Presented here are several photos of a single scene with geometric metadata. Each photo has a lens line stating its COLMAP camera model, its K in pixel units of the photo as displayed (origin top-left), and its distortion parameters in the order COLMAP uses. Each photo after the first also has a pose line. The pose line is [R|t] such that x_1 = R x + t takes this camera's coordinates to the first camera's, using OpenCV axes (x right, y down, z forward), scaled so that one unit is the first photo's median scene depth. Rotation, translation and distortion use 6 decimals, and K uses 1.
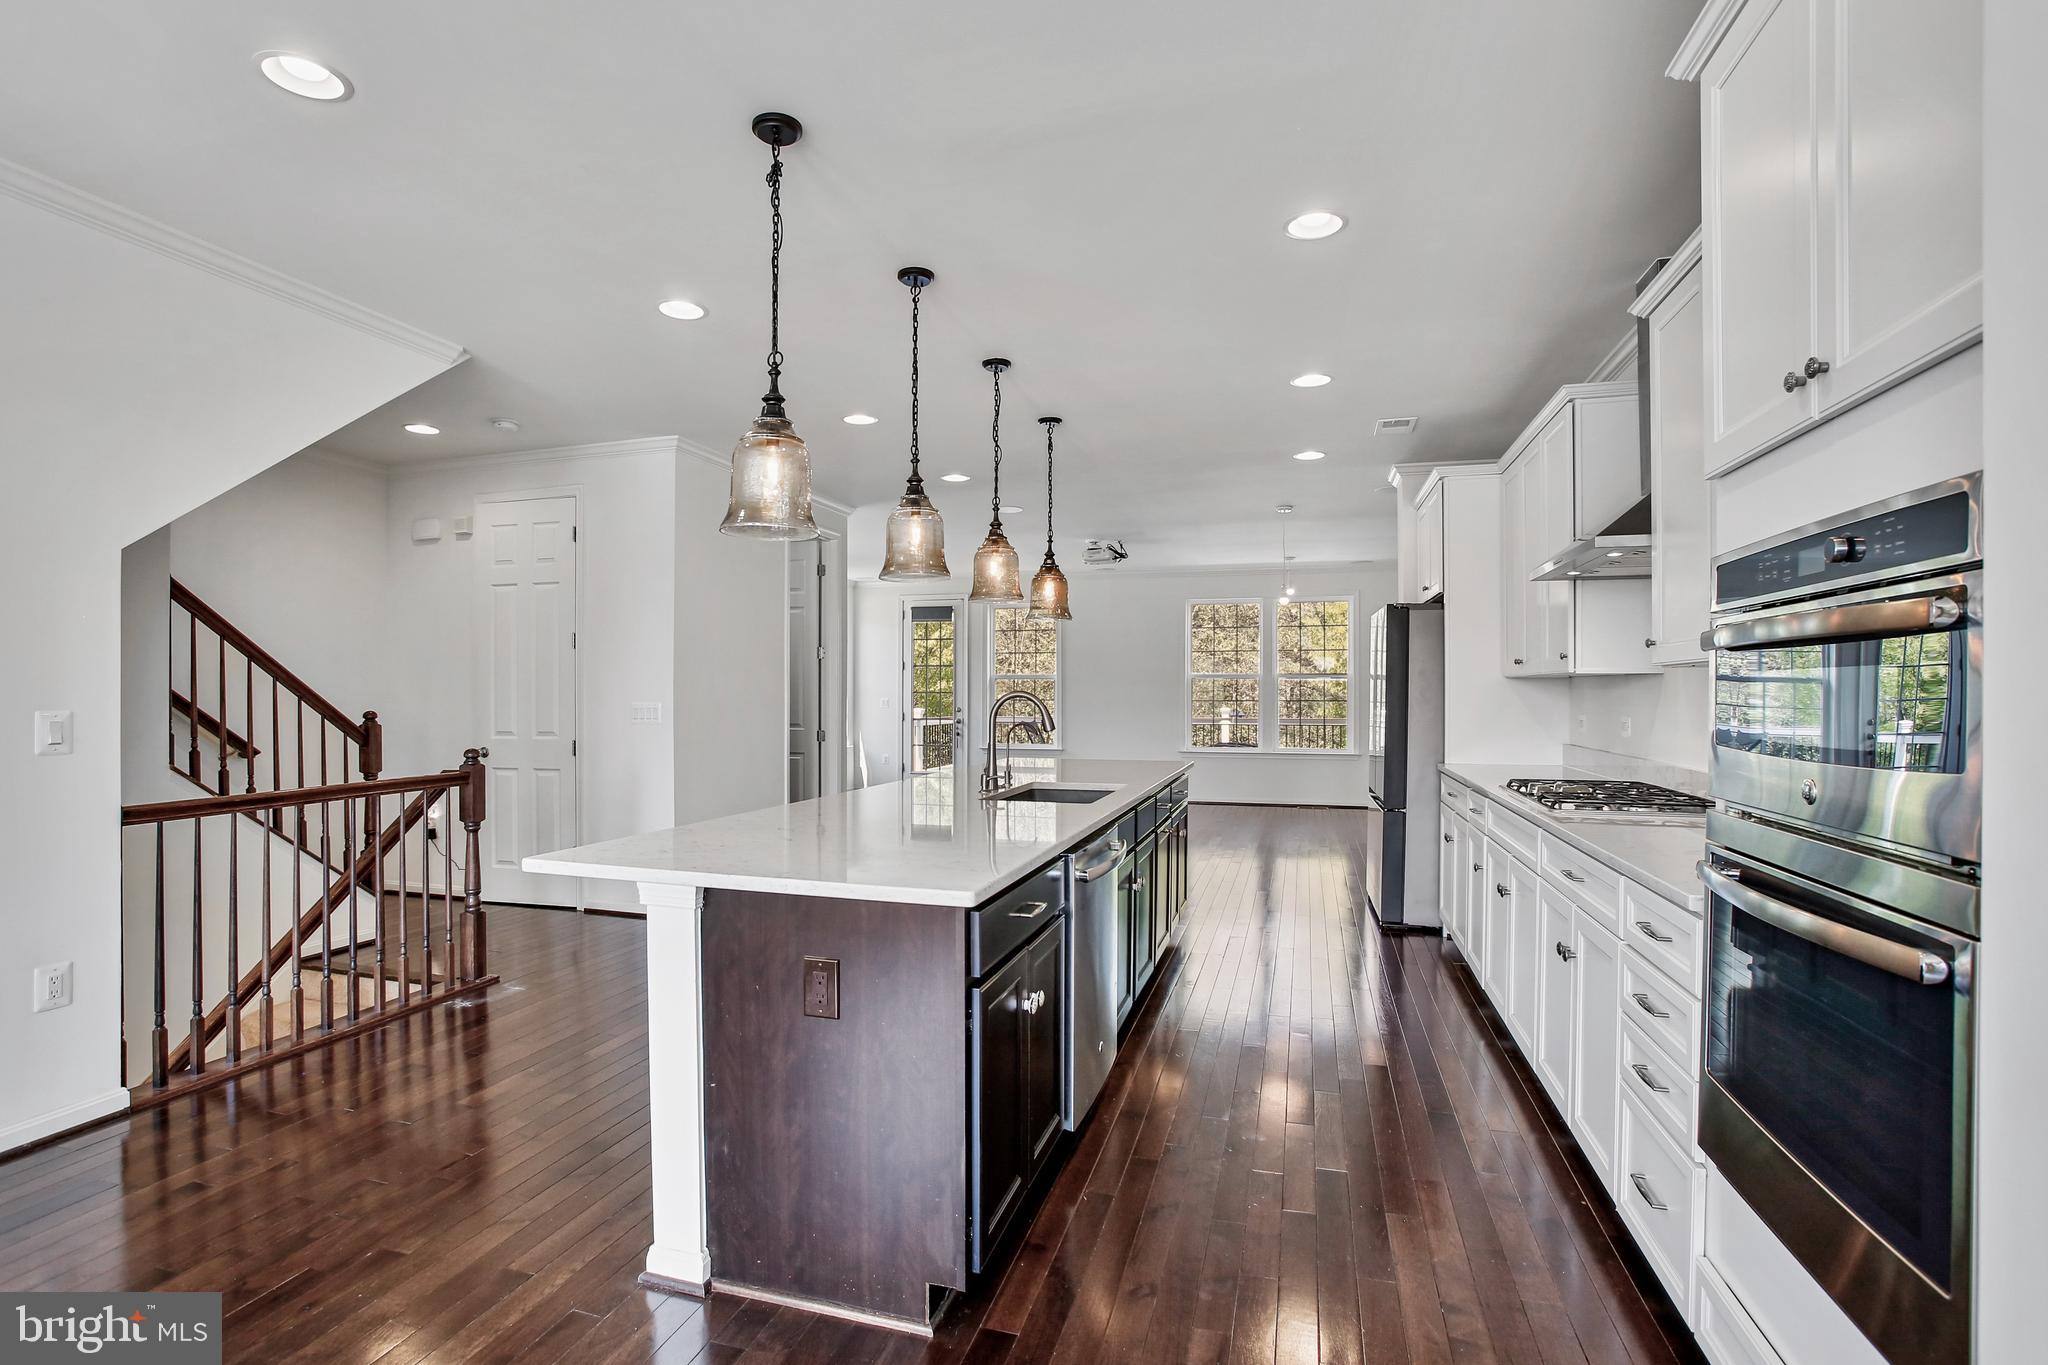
lens RADIAL K [[993.4, 0, 1001.5], [0, 993.4, 681.5], [0, 0, 1]] dist [-0.080000, 0.029565]
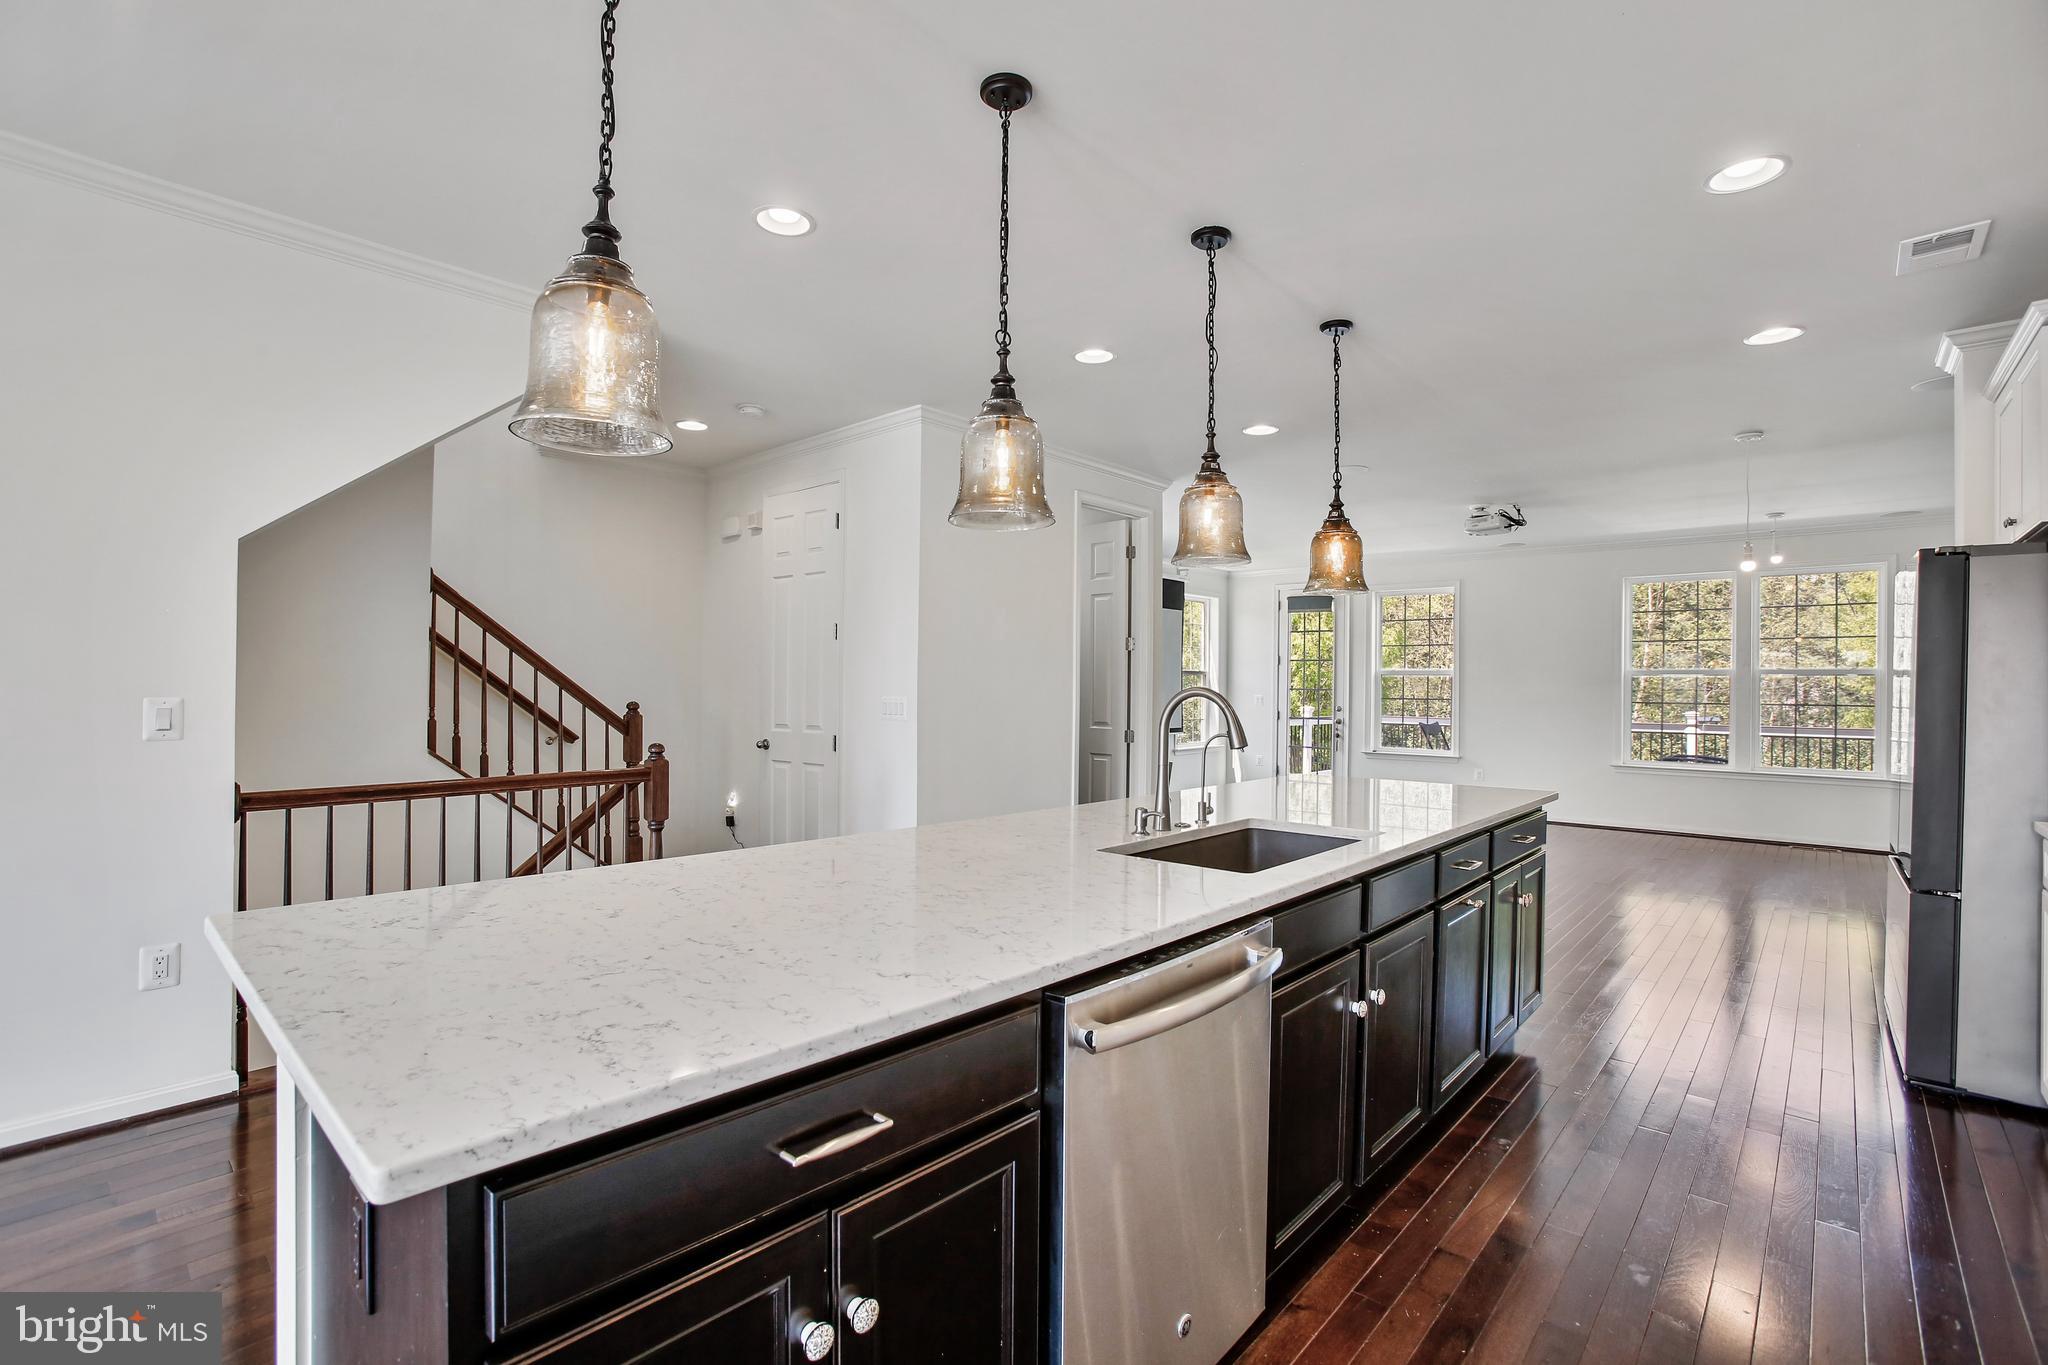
lens RADIAL K [[933.5, 0, 1016.8], [0, 933.5, 681.0], [0, 0, 1]] dist [-0.077970, 0.032207]
pose [[0.903347, 0.008201, -0.428832, 0.137660], [-0.006561, 0.999964, 0.005302, 0.001299], [0.428860, -0.001976, 0.903369, 0.292078]]
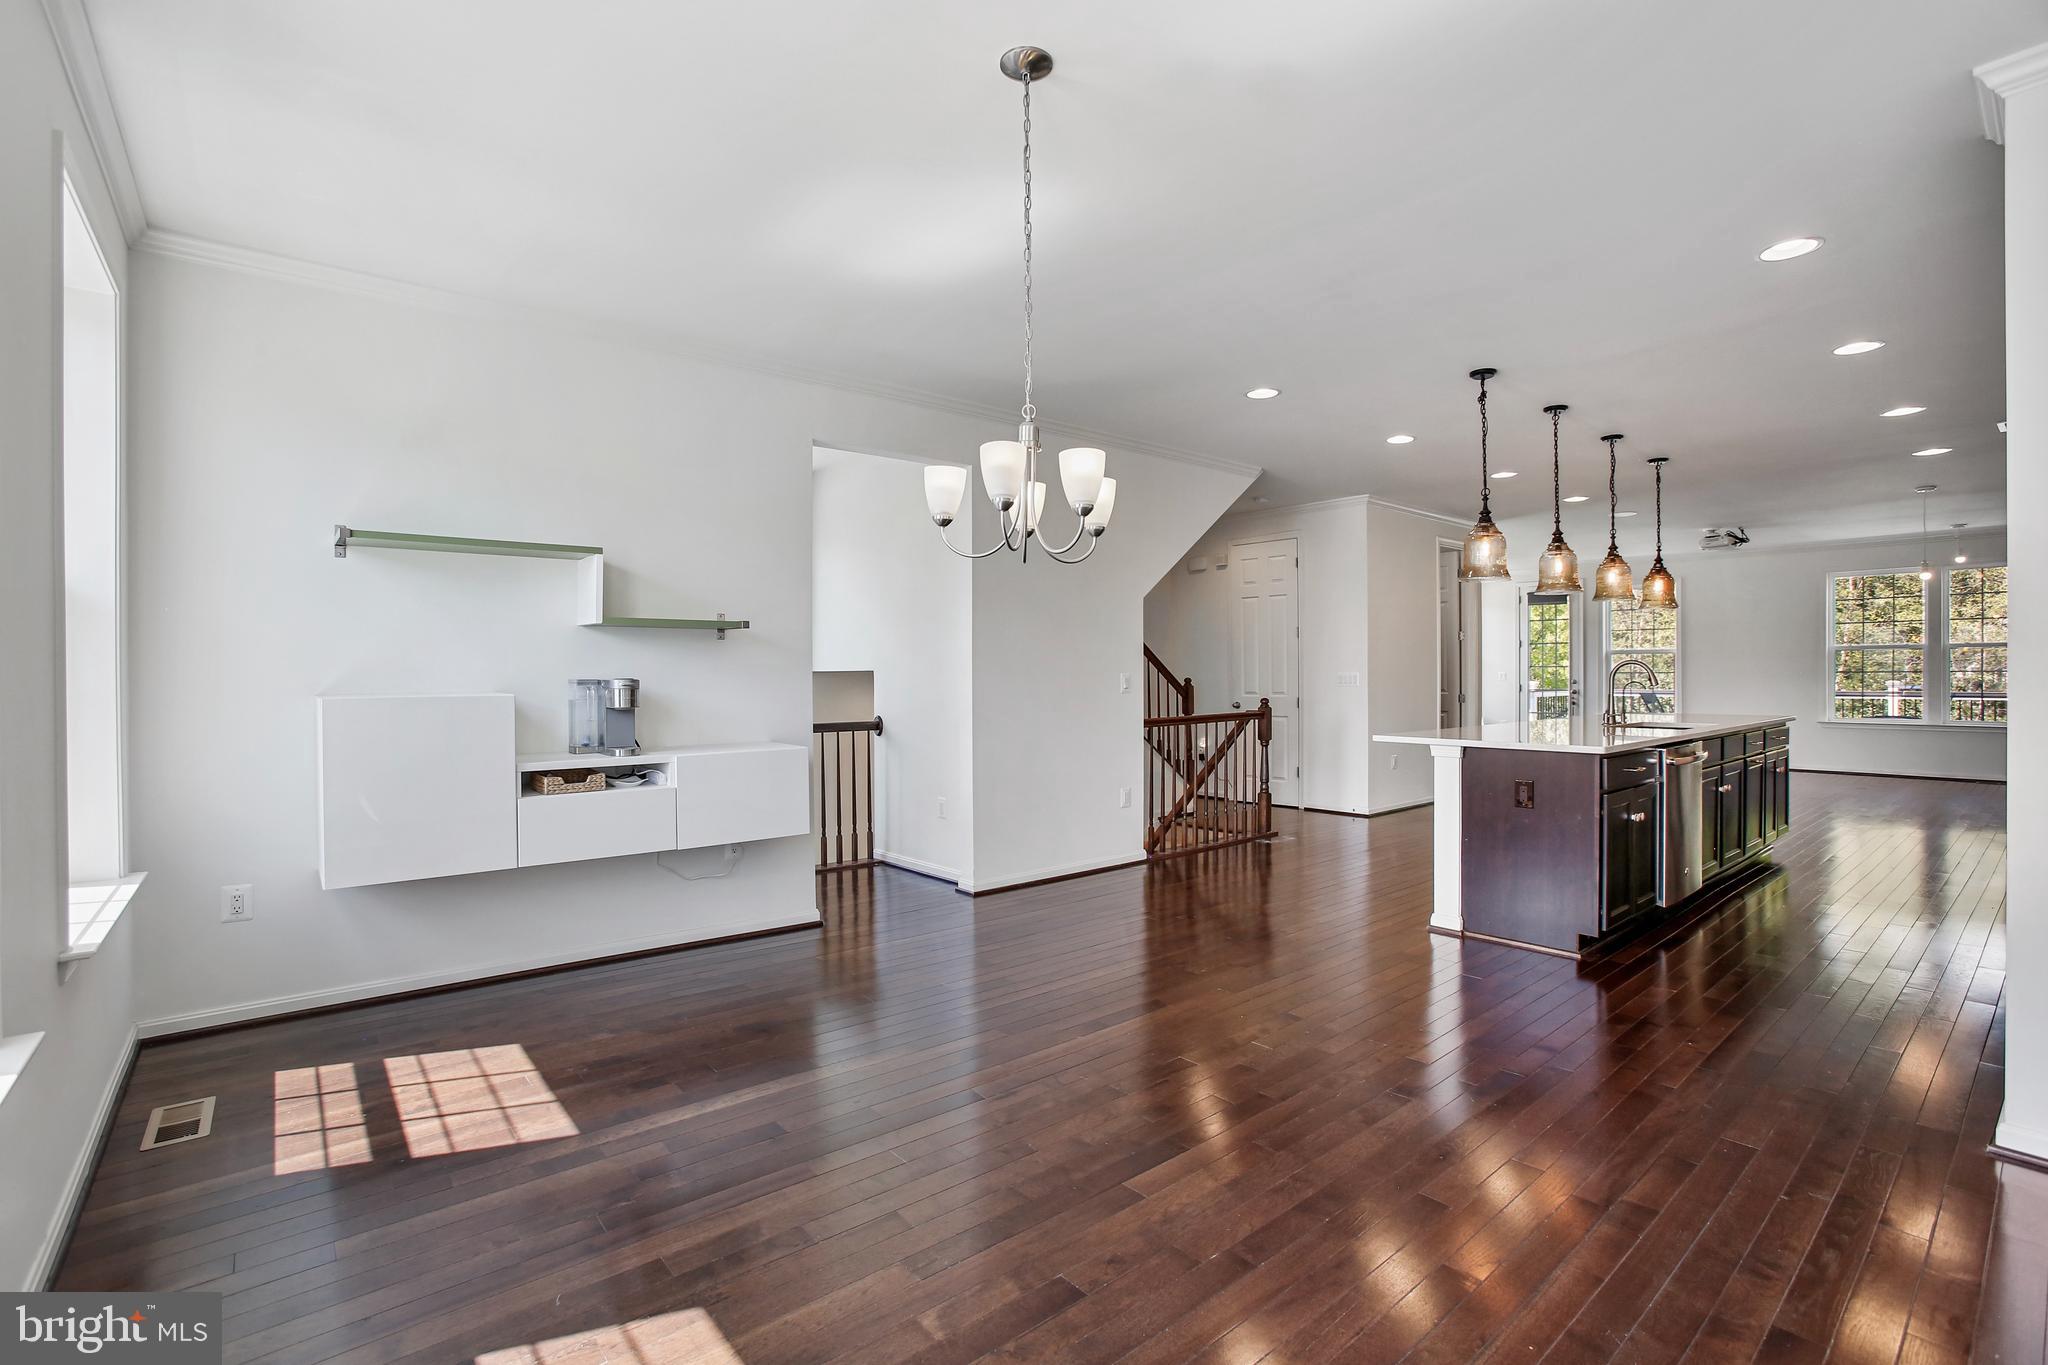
lens RADIAL K [[933.5, 0, 1016.8], [0, 933.5, 681.0], [0, 0, 1]] dist [-0.077970, 0.032207]
pose [[0.833806, -0.001063, -0.552057, -0.001018], [0.012823, 0.999766, 0.017441, 0.003816], [0.551909, -0.021622, 0.833624, -0.540581]]
